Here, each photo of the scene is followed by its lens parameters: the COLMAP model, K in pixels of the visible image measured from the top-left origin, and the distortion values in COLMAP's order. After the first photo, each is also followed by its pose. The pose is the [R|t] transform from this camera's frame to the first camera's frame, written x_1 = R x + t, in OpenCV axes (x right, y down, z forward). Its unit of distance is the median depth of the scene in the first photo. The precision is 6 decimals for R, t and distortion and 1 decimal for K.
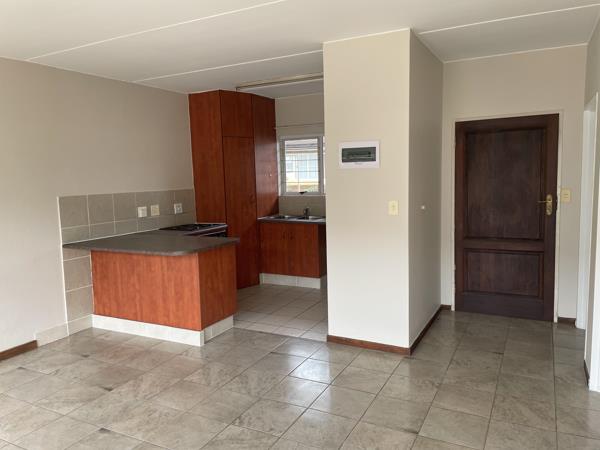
lens RADIAL K [[453.6, 0, 300.5], [0, 453.6, 220.8], [0, 0, 1]] dist [0.100809, -0.137621]
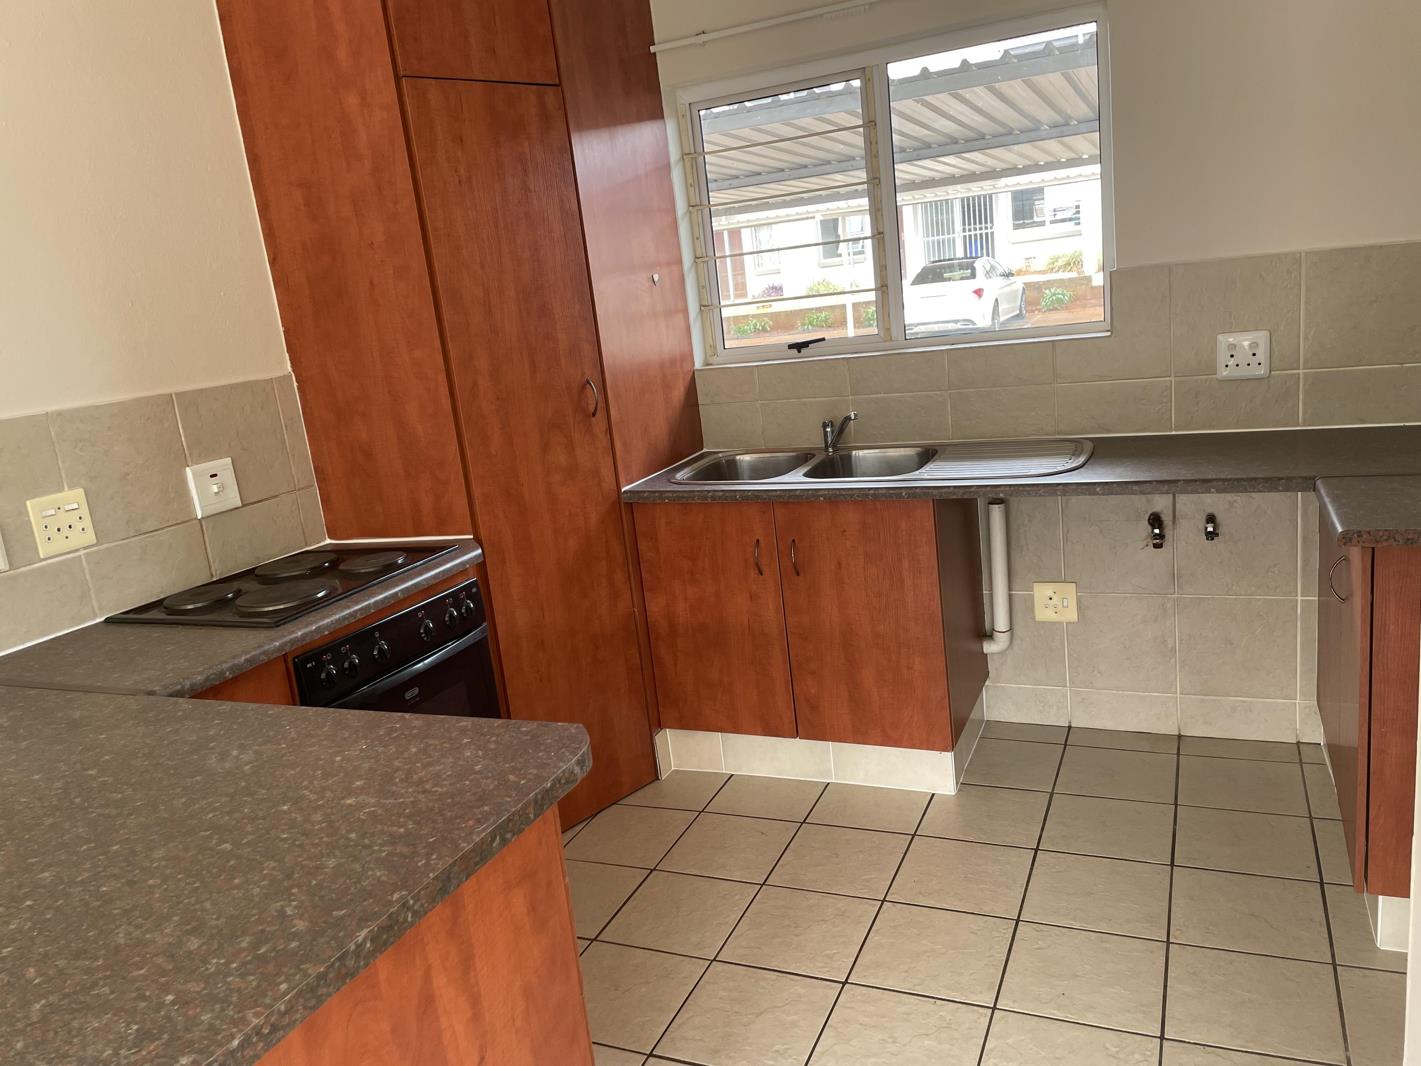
lens RADIAL K [[1074.3, 0, 711.6], [0, 1074.3, 523.0], [0, 0, 1]] dist [0.100809, -0.137621]
pose [[0.994342, -0.097381, 0.042442, -0.101744], [0.092312, 0.989814, 0.108379, -0.052955], [-0.052564, -0.103848, 0.993203, 0.671374]]
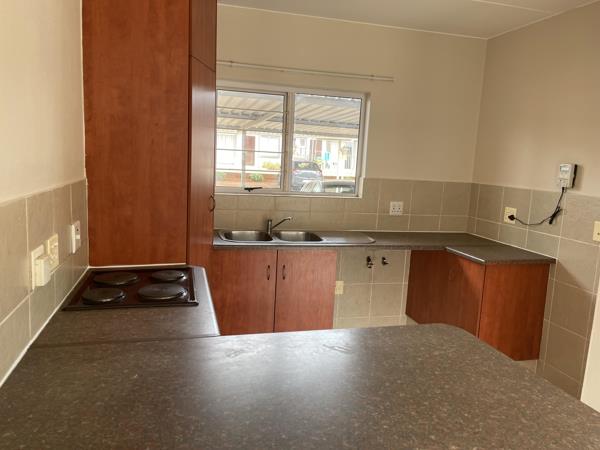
lens RADIAL K [[453.6, 0, 300.5], [0, 453.6, 220.8], [0, 0, 1]] dist [0.100809, -0.137621]
pose [[0.732055, -0.032971, 0.680447, -0.481616], [0.004439, 0.999038, 0.043632, -0.067193], [-0.681231, -0.028921, 0.731497, 0.783033]]
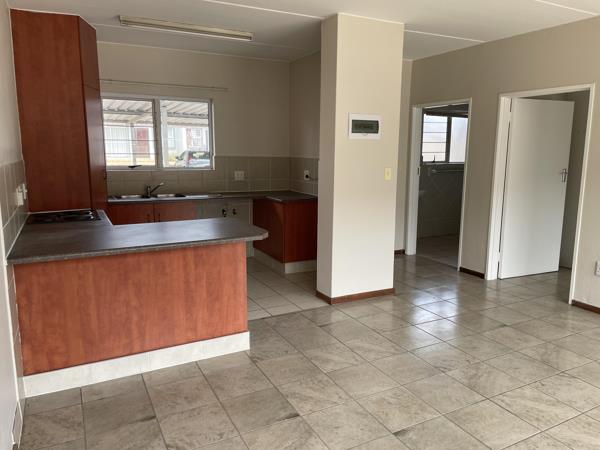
lens RADIAL K [[454.1, 0, 306.5], [0, 454.1, 223.5], [0, 0, 1]] dist [0.105370, -0.138977]
pose [[0.568972, -0.104757, 0.815657, -0.721237], [0.068455, 0.994444, 0.079967, -0.007731], [-0.819503, 0.010337, 0.572982, 0.395245]]
